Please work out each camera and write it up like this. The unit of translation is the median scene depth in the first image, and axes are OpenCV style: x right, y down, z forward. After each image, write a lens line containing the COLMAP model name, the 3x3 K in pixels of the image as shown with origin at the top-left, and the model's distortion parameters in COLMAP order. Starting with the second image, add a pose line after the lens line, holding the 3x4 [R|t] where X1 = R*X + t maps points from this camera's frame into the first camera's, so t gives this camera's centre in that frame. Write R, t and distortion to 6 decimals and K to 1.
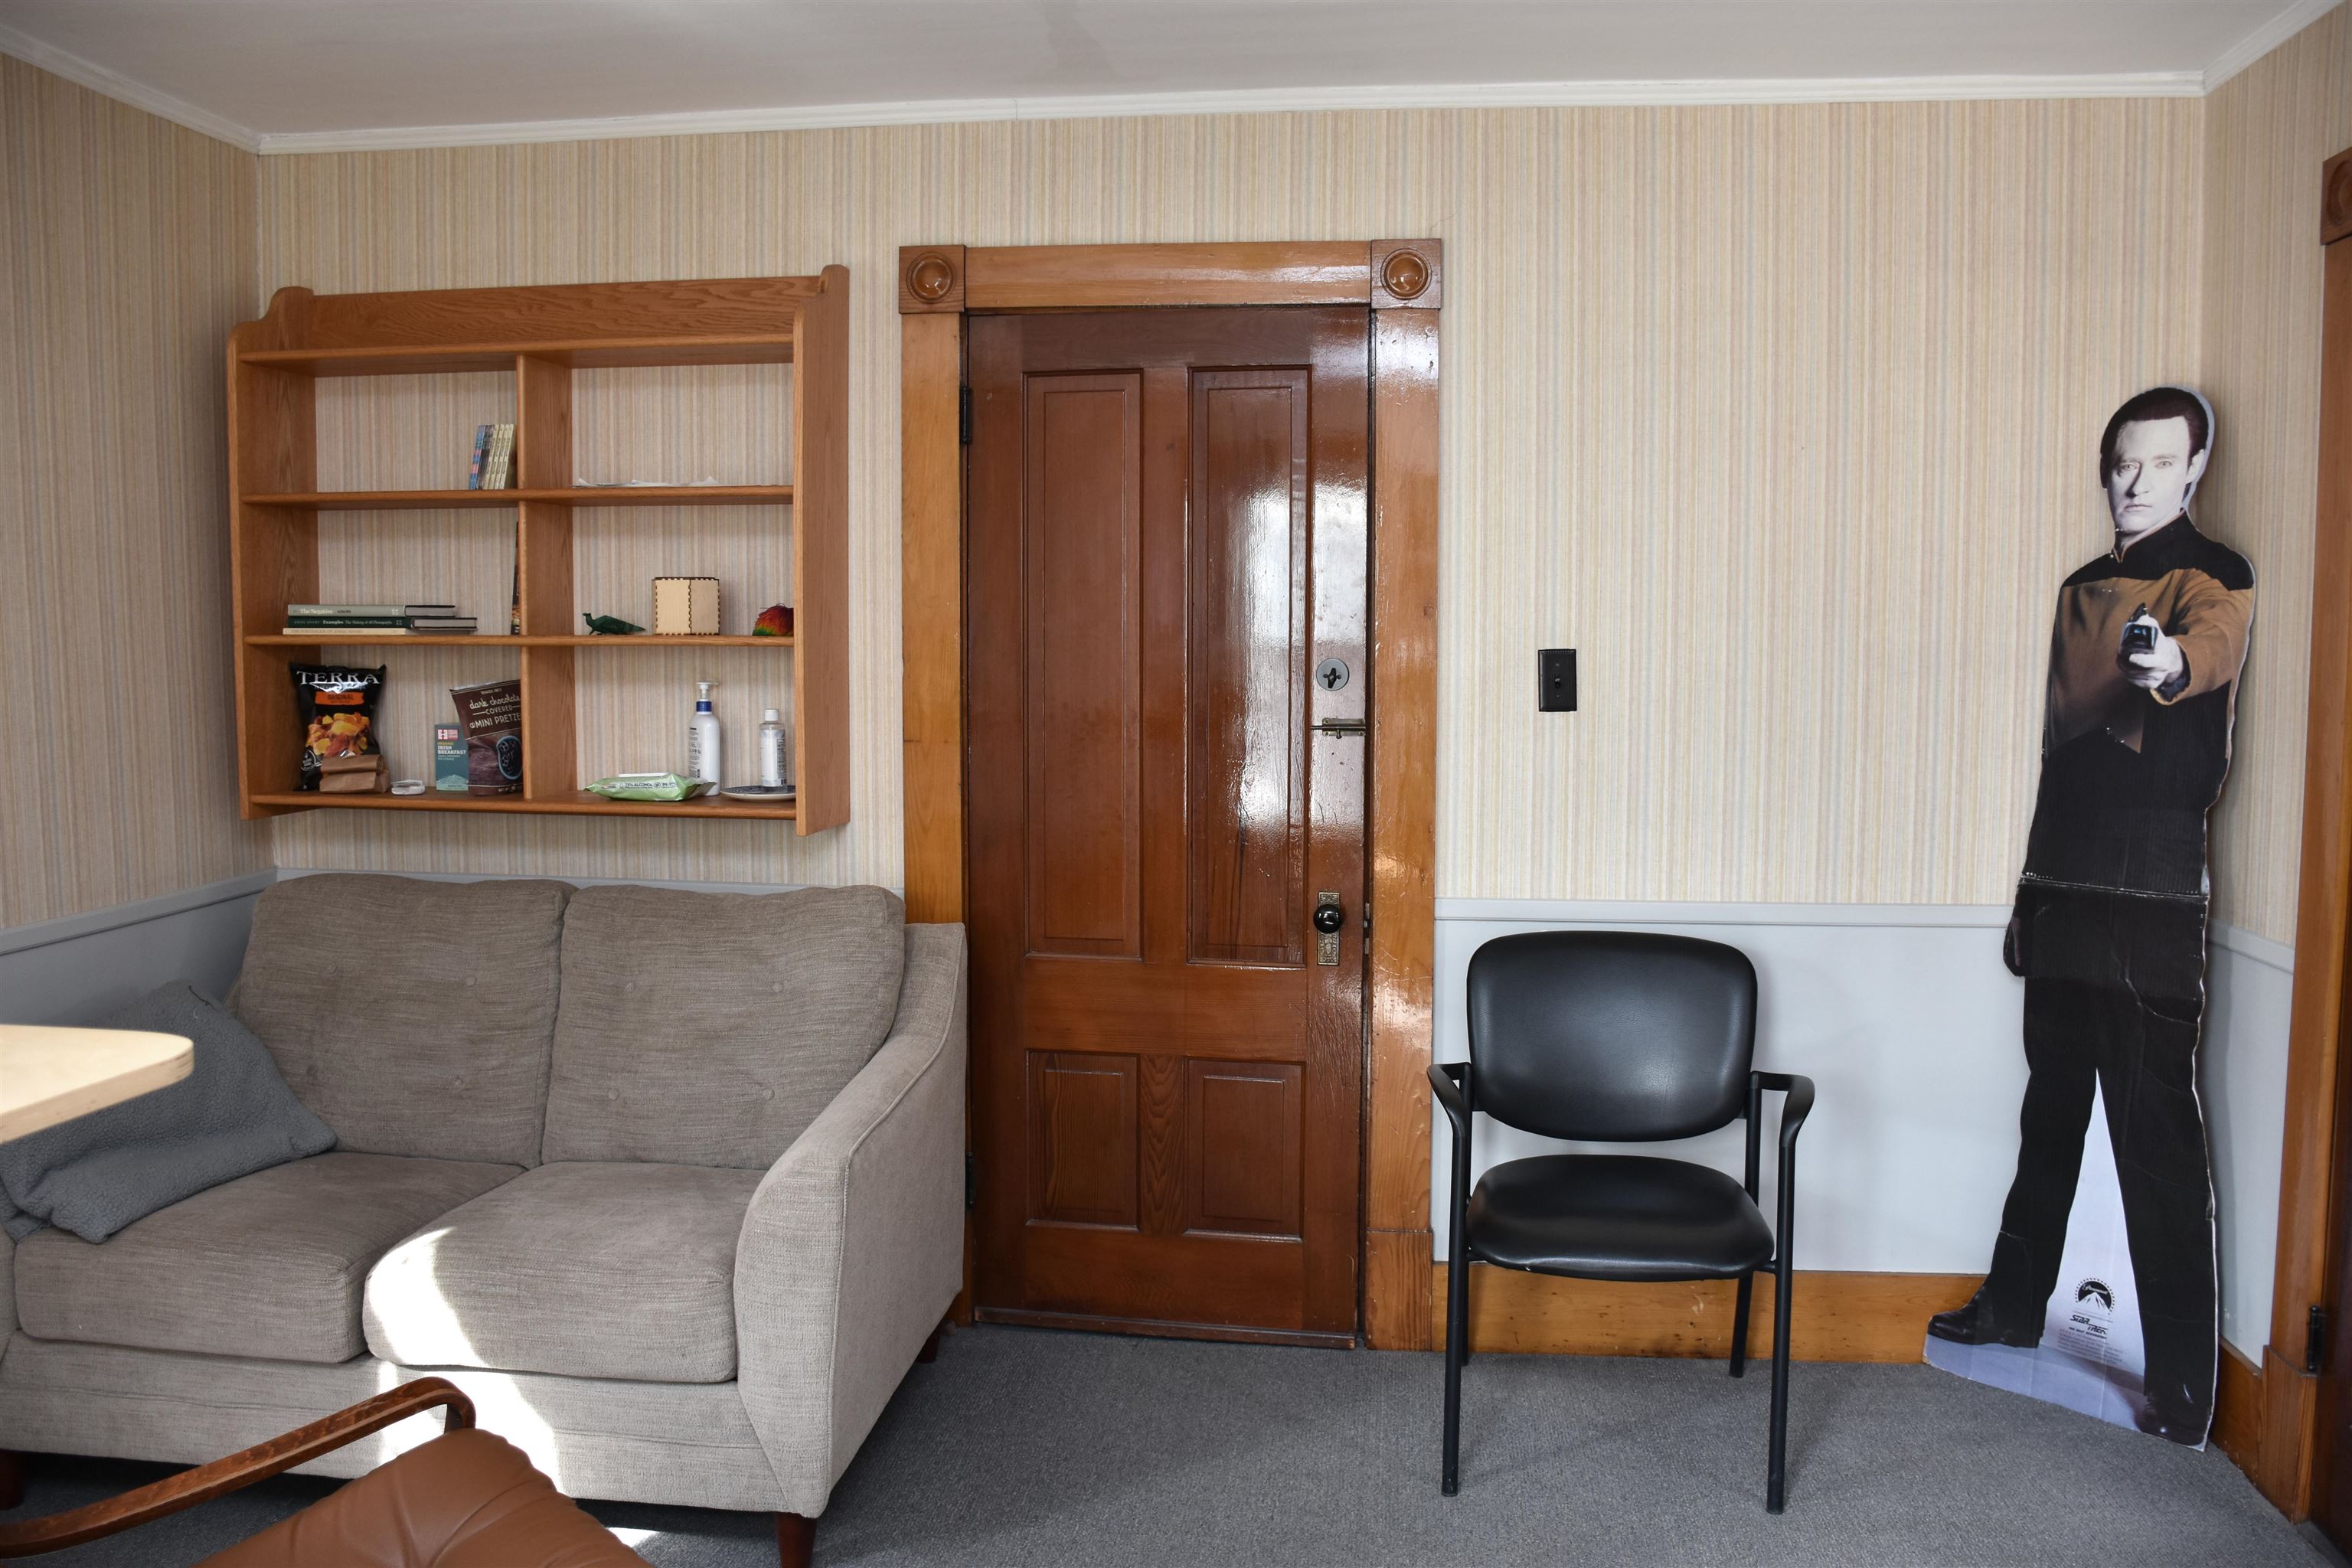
lens RADIAL K [[1833.7, 0, 1186.6], [0, 1833.7, 789.7], [0, 0, 1]] dist [-0.154613, 0.109371]
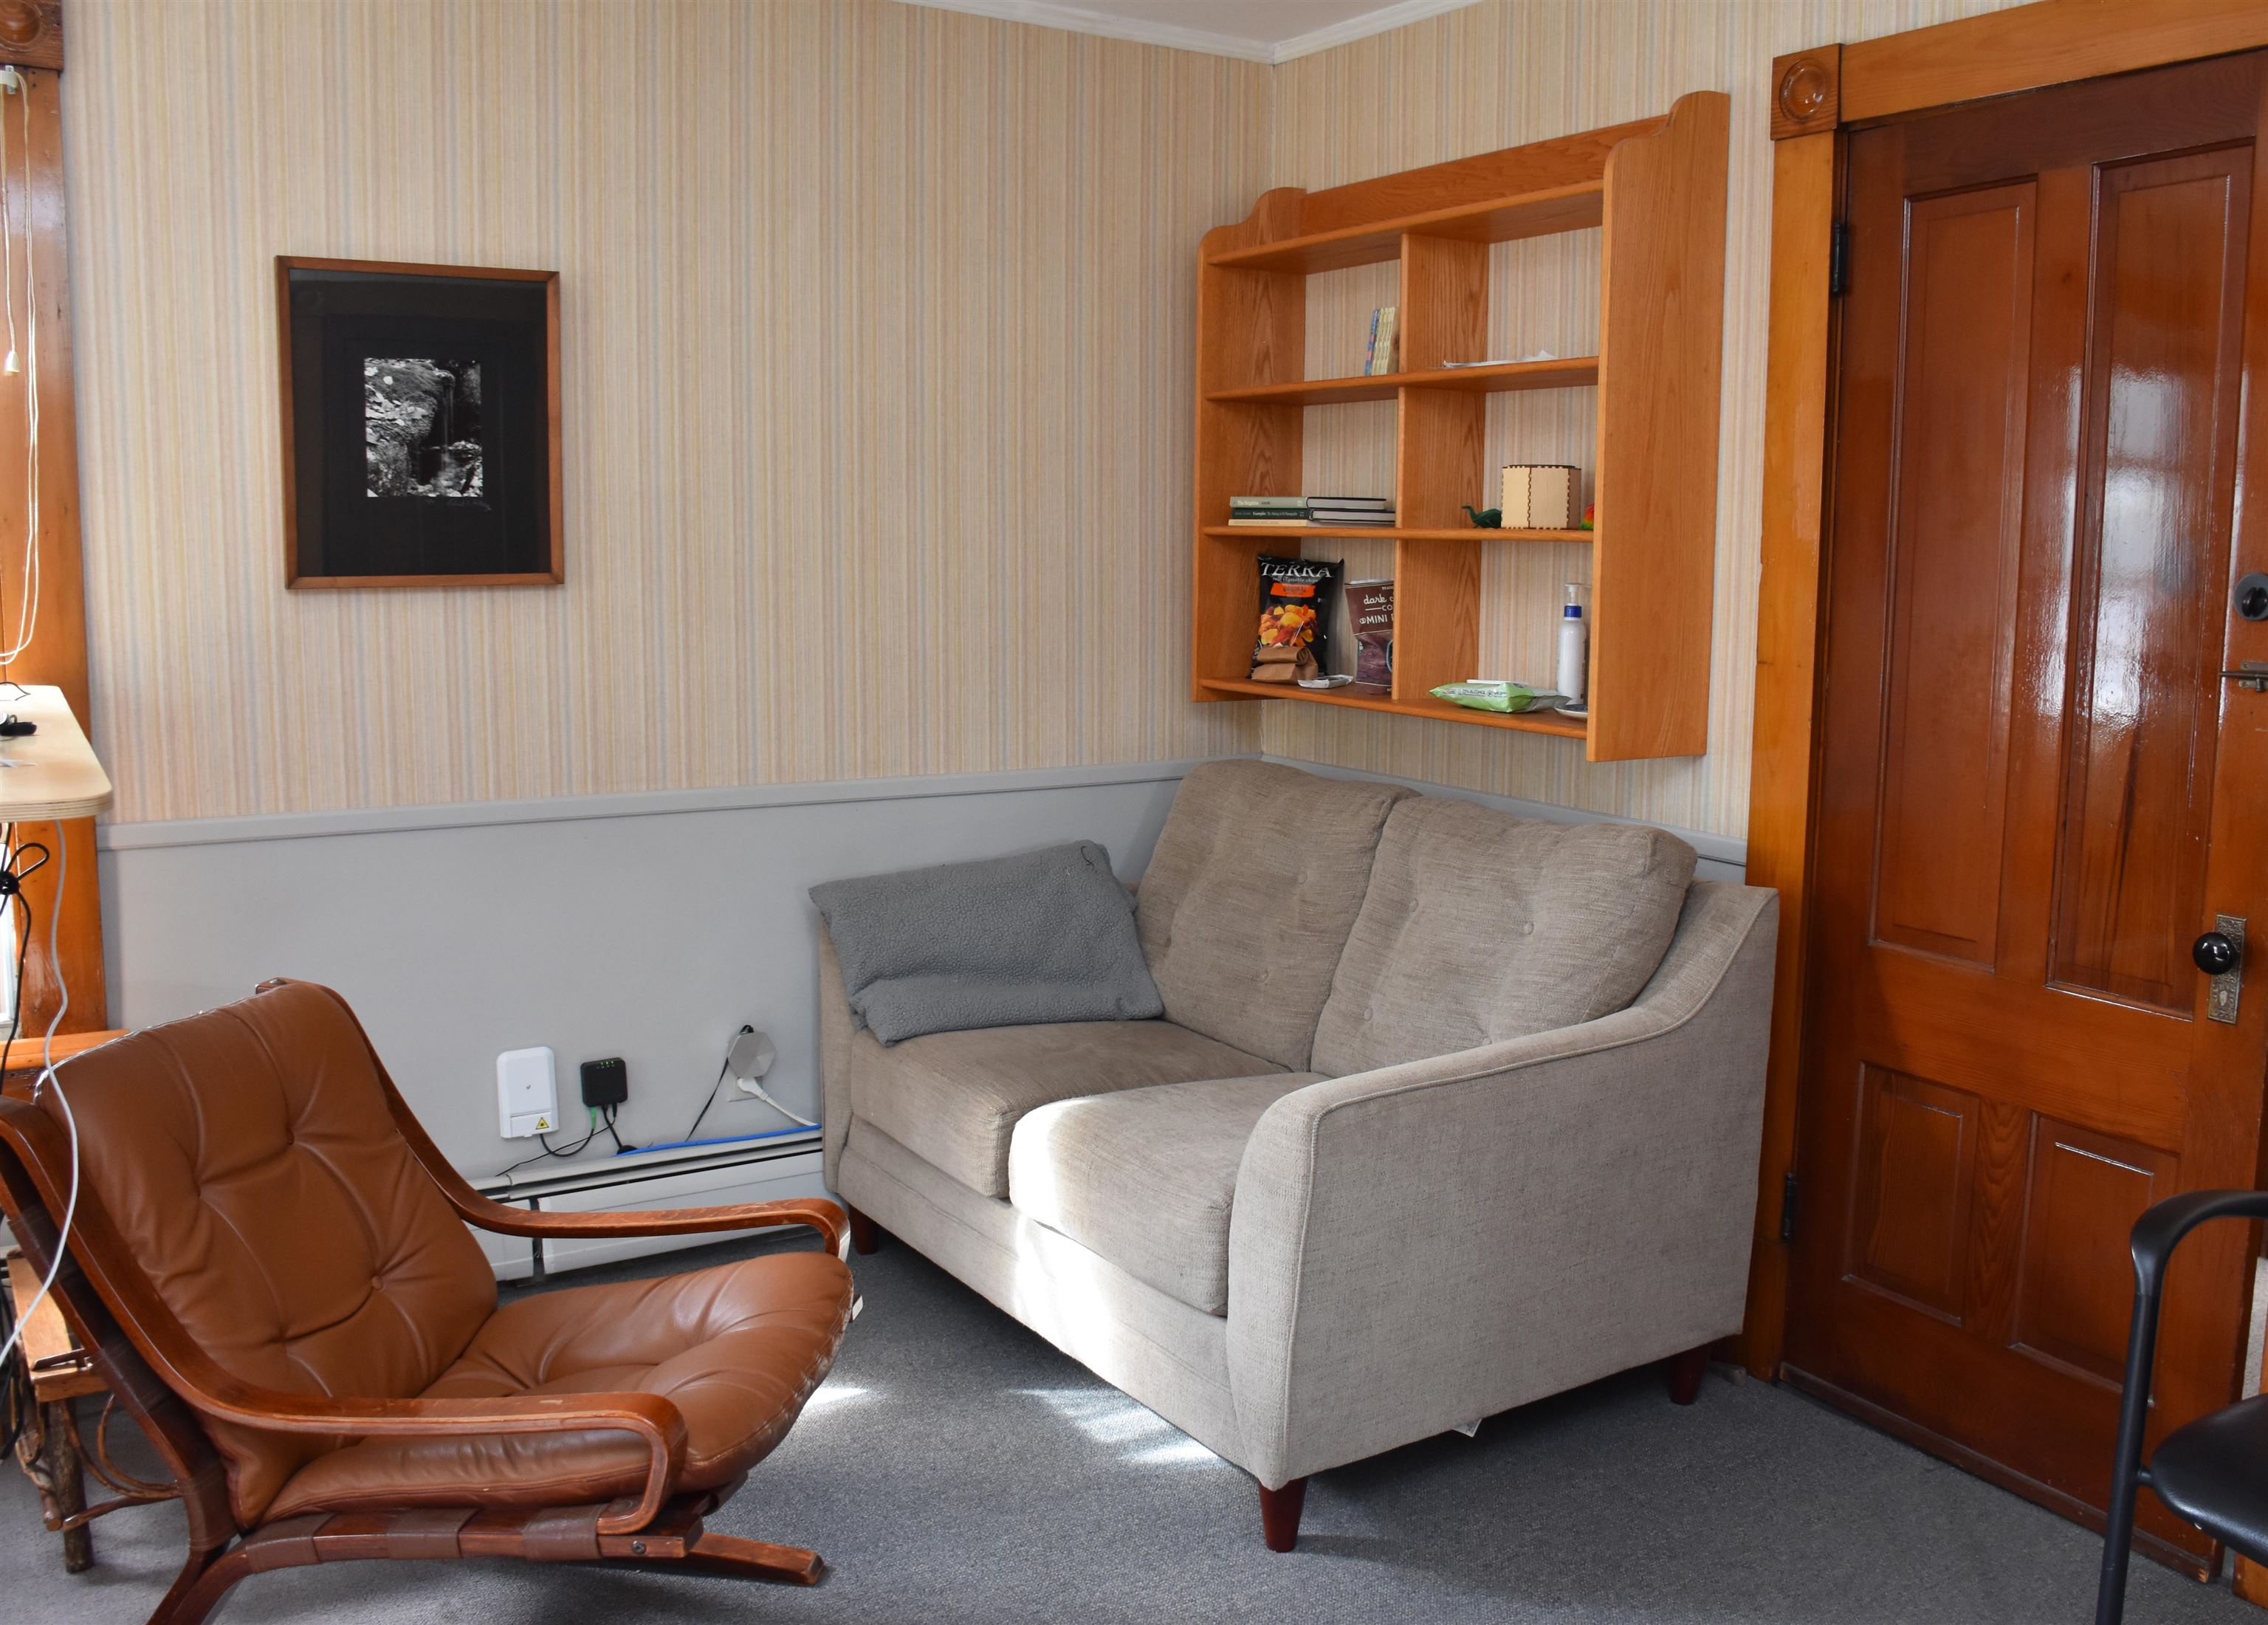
lens RADIAL K [[1936.8, 0, 1134.4], [0, 1936.8, 803.8], [0, 0, 1]] dist [-0.161456, 0.104827]
pose [[0.635079, 0.106781, -0.765031, 0.335328], [-0.077598, 0.994208, 0.074352, -0.005379], [0.768540, 0.012146, 0.639687, 0.237478]]
